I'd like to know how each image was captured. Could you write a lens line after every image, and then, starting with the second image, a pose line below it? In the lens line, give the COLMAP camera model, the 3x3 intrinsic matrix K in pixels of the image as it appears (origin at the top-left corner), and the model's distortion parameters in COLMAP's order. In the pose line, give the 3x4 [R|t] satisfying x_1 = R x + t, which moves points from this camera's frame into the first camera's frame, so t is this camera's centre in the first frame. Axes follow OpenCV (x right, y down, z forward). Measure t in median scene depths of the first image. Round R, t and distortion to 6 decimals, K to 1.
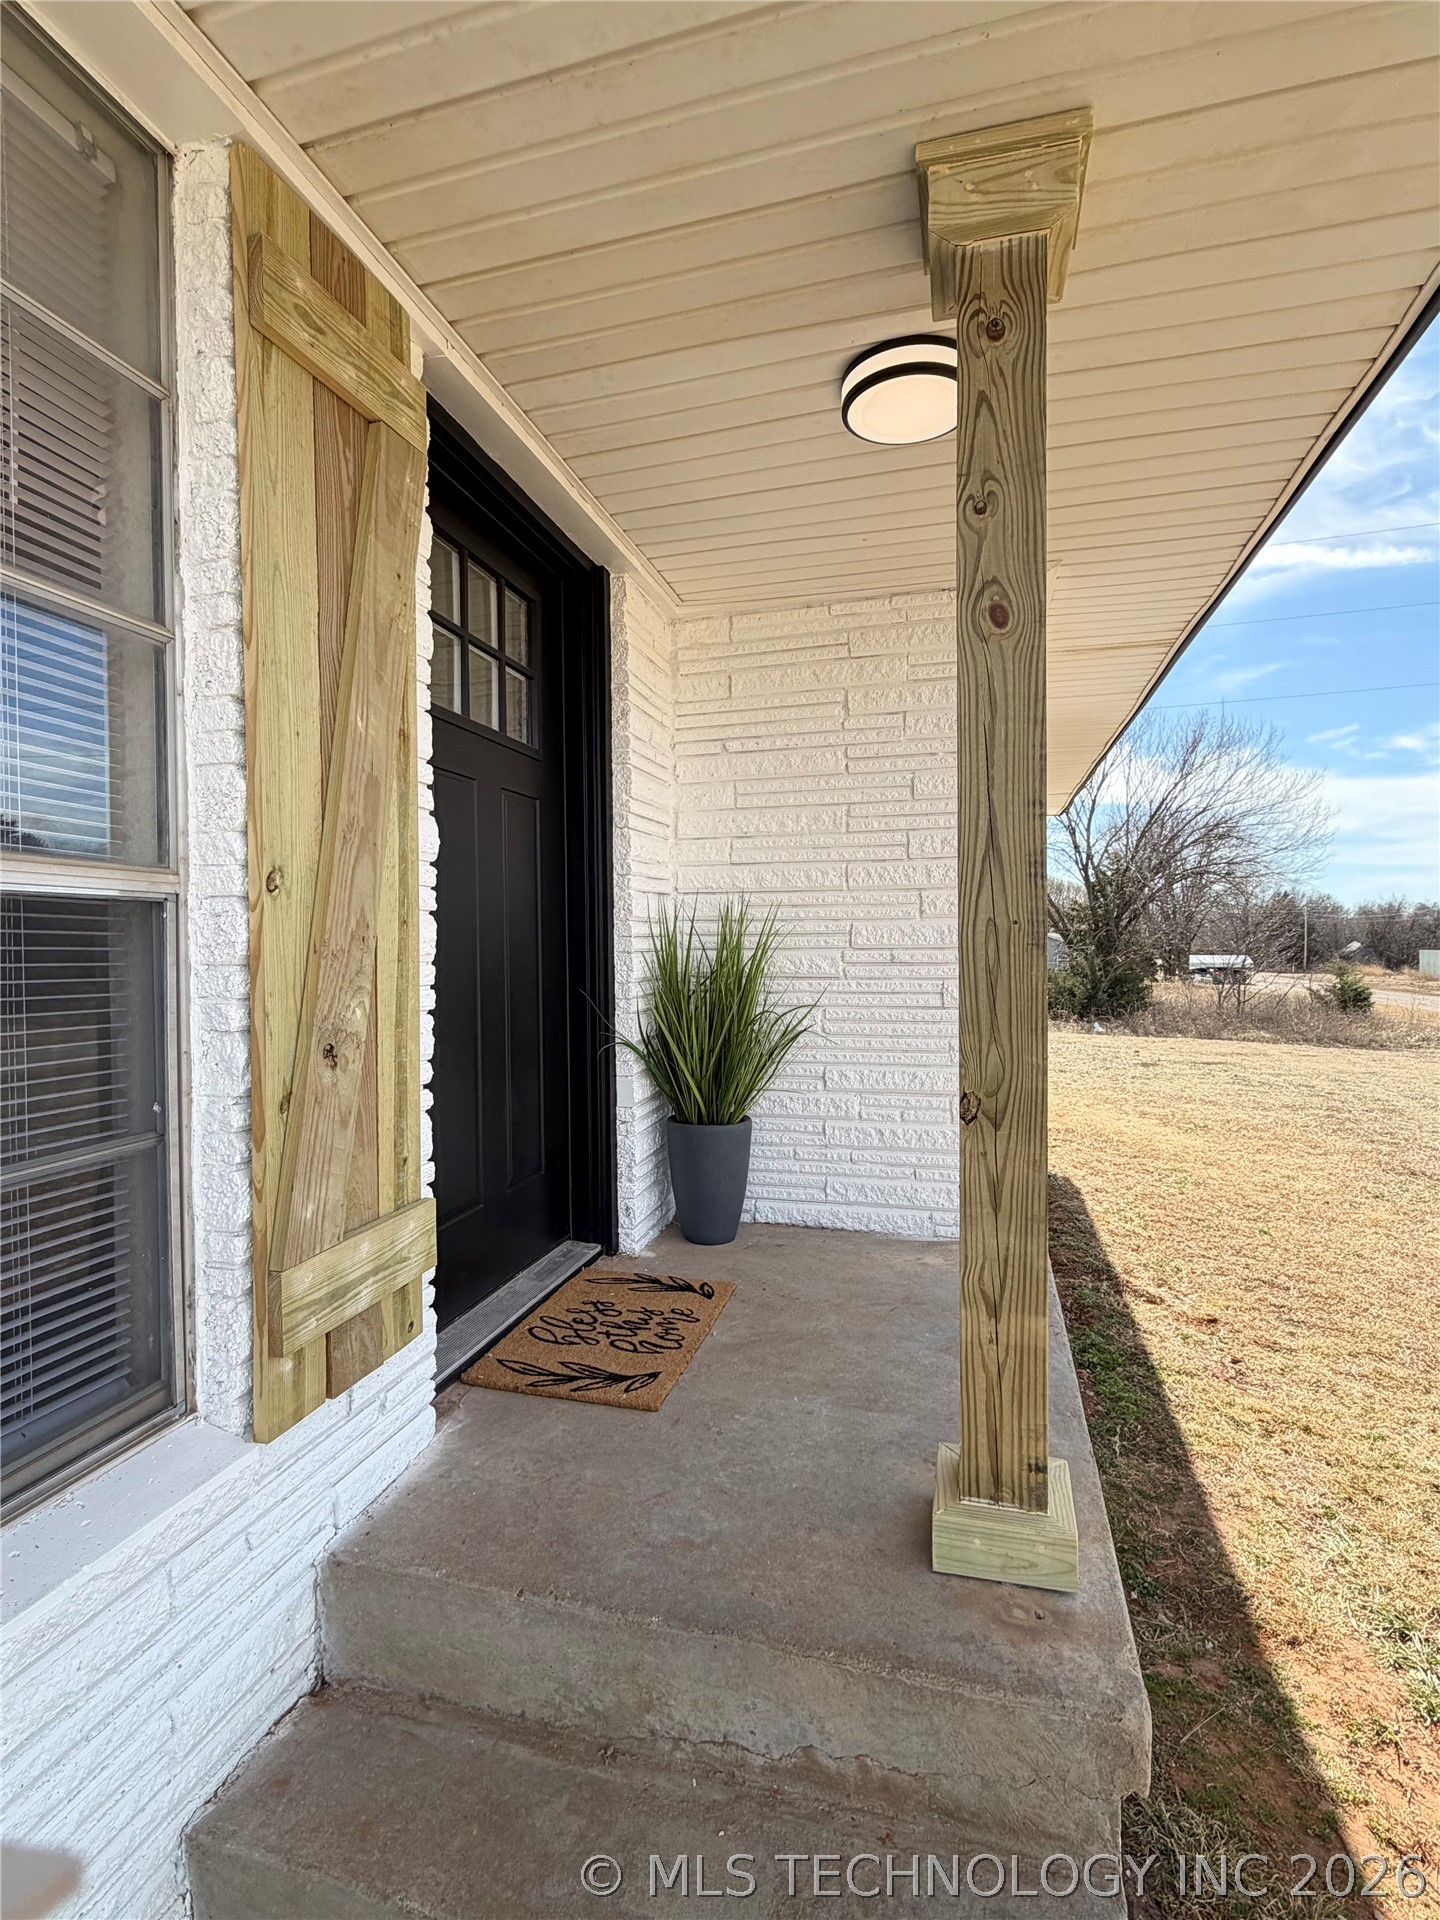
lens RADIAL K [[900.8, 0, 720.3], [0, 900.8, 951.8], [0, 0, 1]] dist [-0.001255, 0.001229]
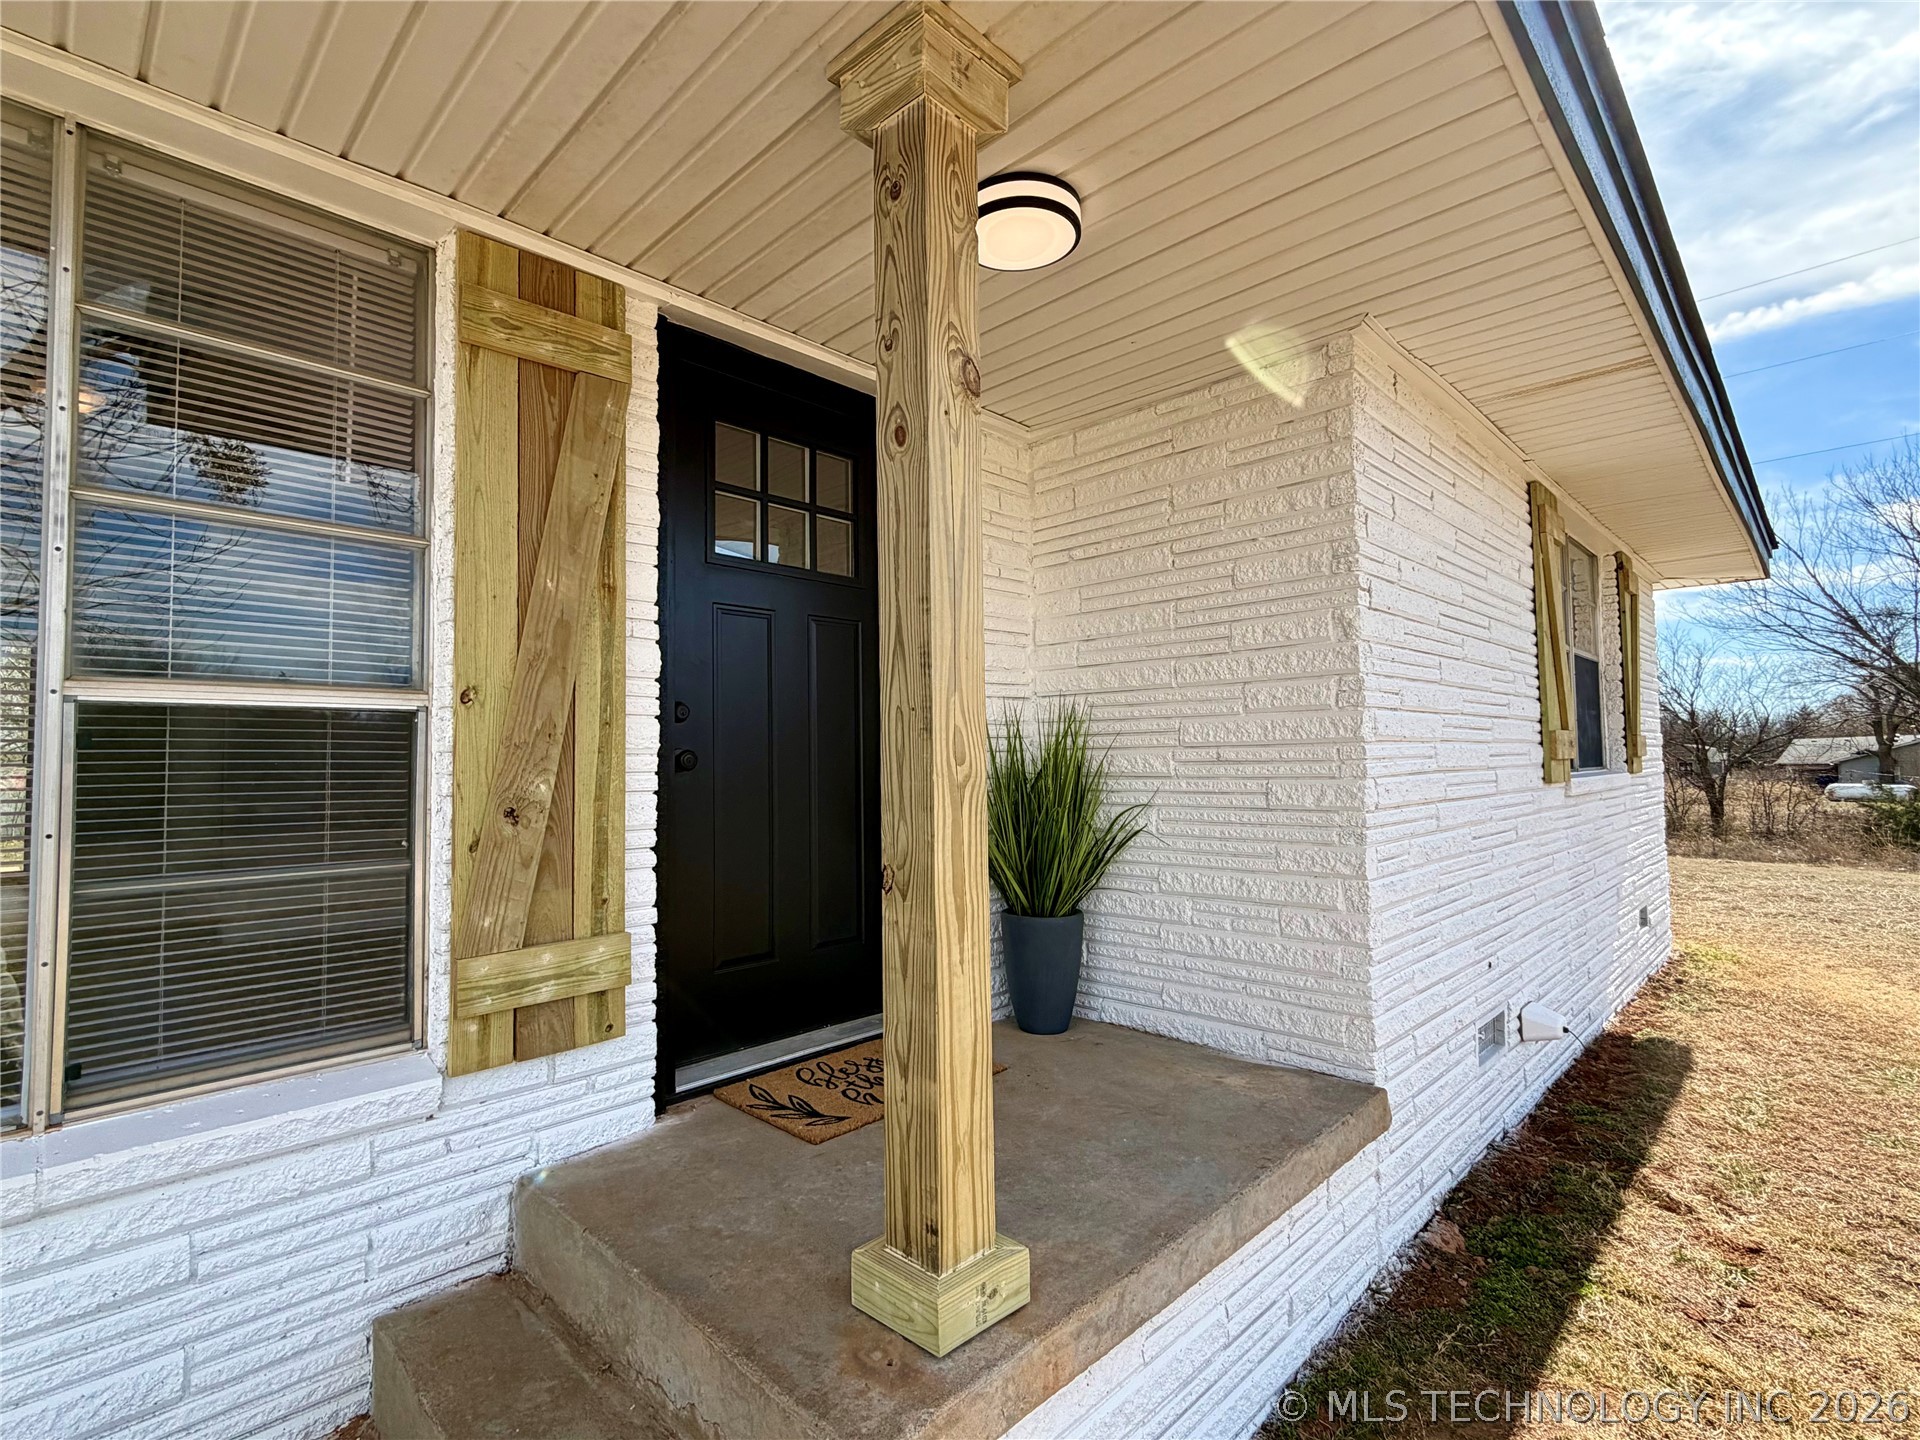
lens RADIAL K [[900.8, 0, 965.0], [0, 900.8, 714.4], [0, 0, 1]] dist [-0.001255, 0.001229]
pose [[0.879895, -0.027657, -0.474362, 0.519269], [0.001197, 0.998431, -0.055991, 0.020147], [0.475166, 0.048698, 0.878548, 0.041394]]
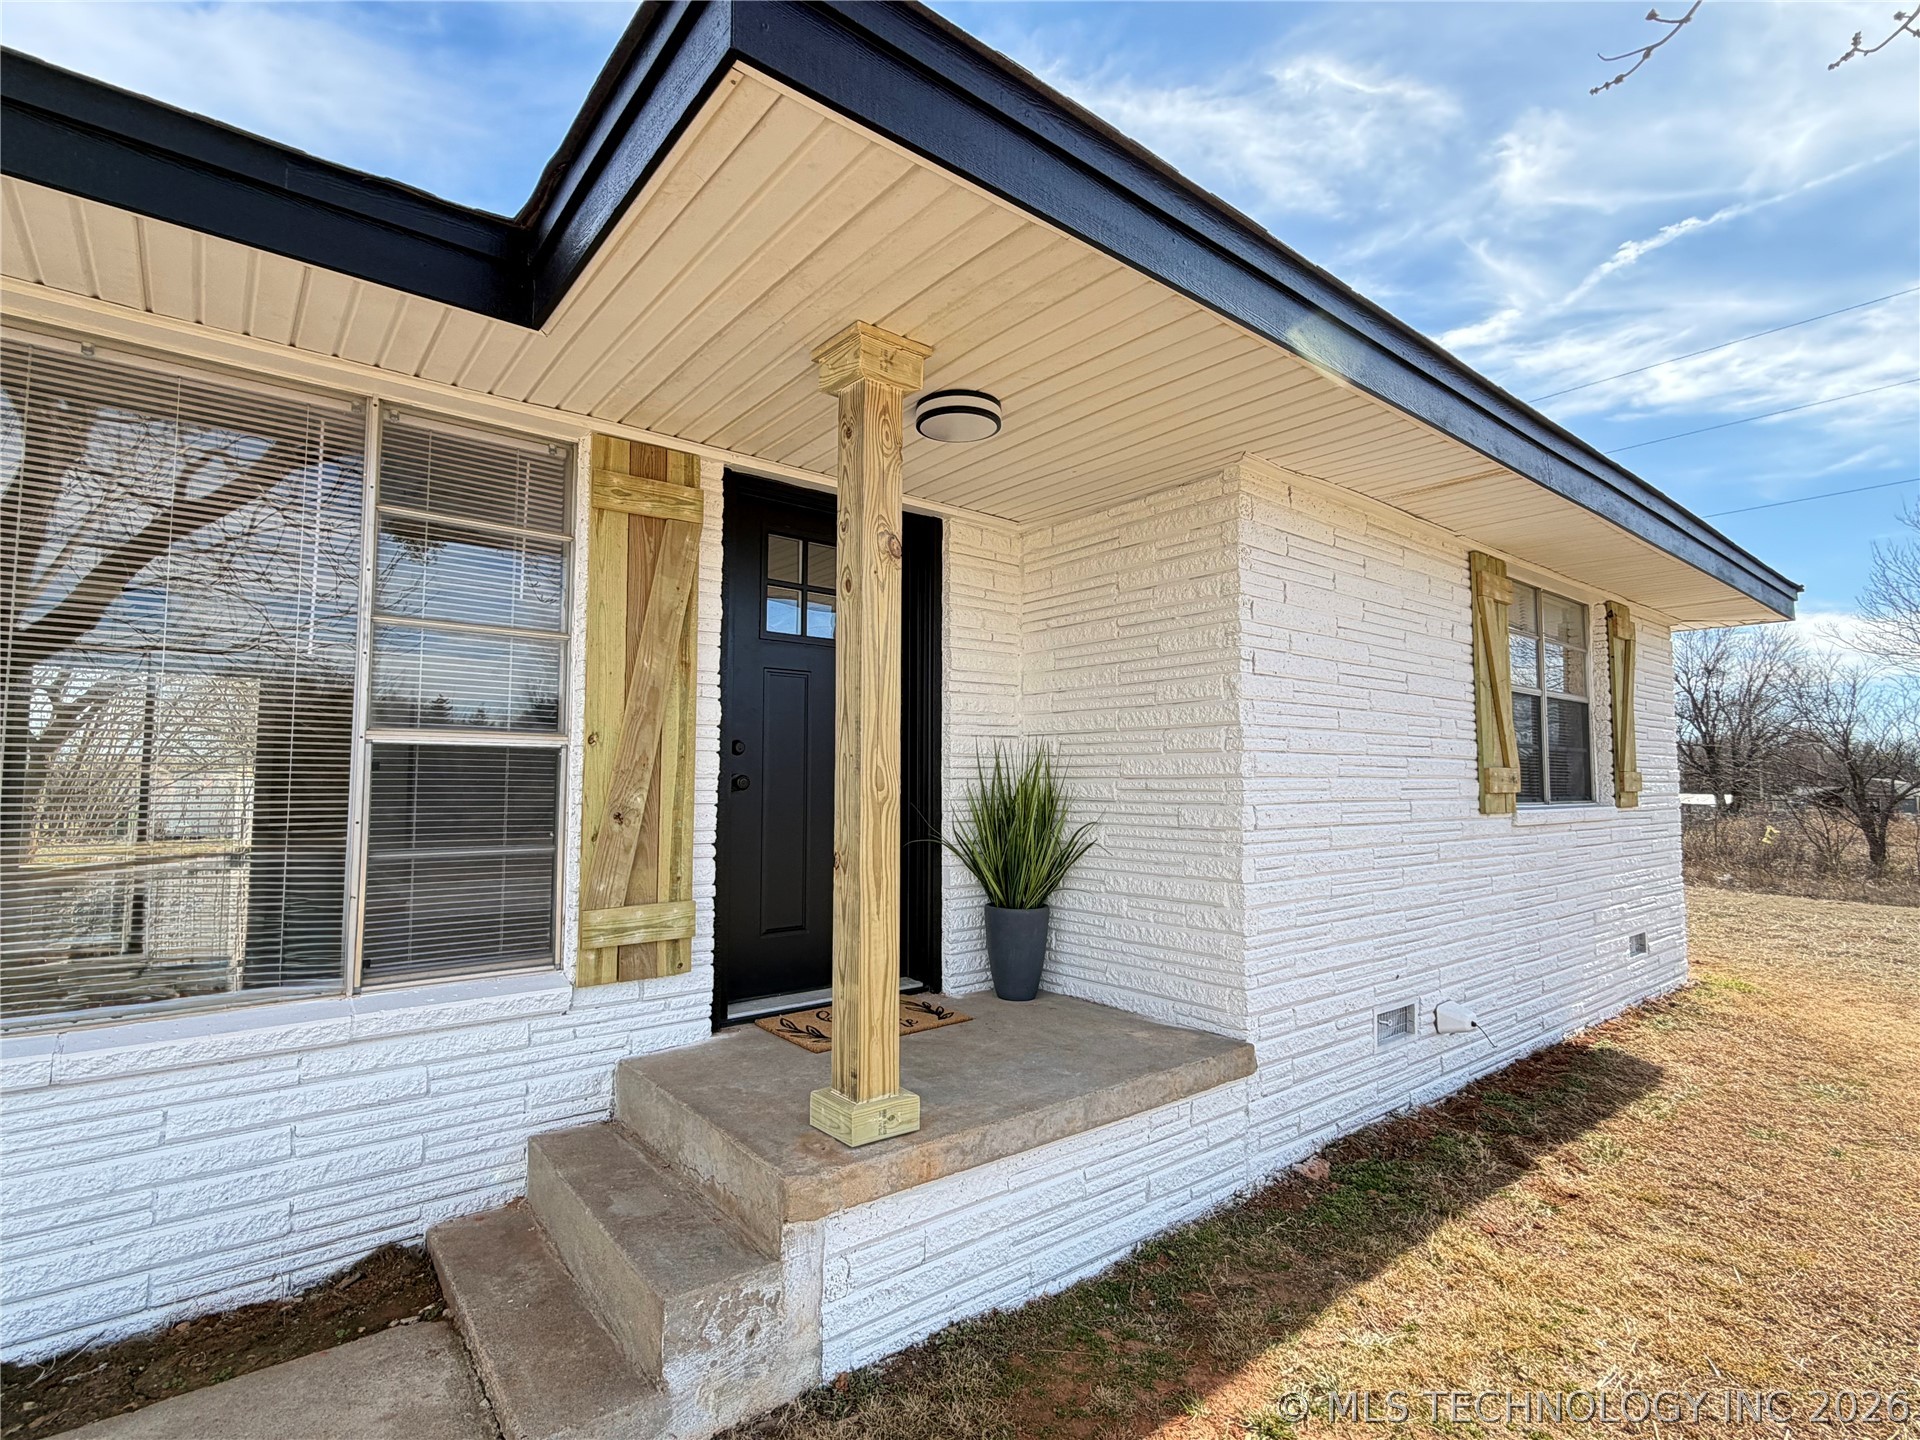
lens RADIAL K [[900.8, 0, 966.1], [0, 900.8, 719.2], [0, 0, 1]] dist [-0.001255, 0.001229]
pose [[0.819838, -0.028117, -0.571905, 0.879816], [-0.016558, 0.997212, -0.072762, 0.012101], [0.572357, 0.069123, 0.817086, -0.184921]]
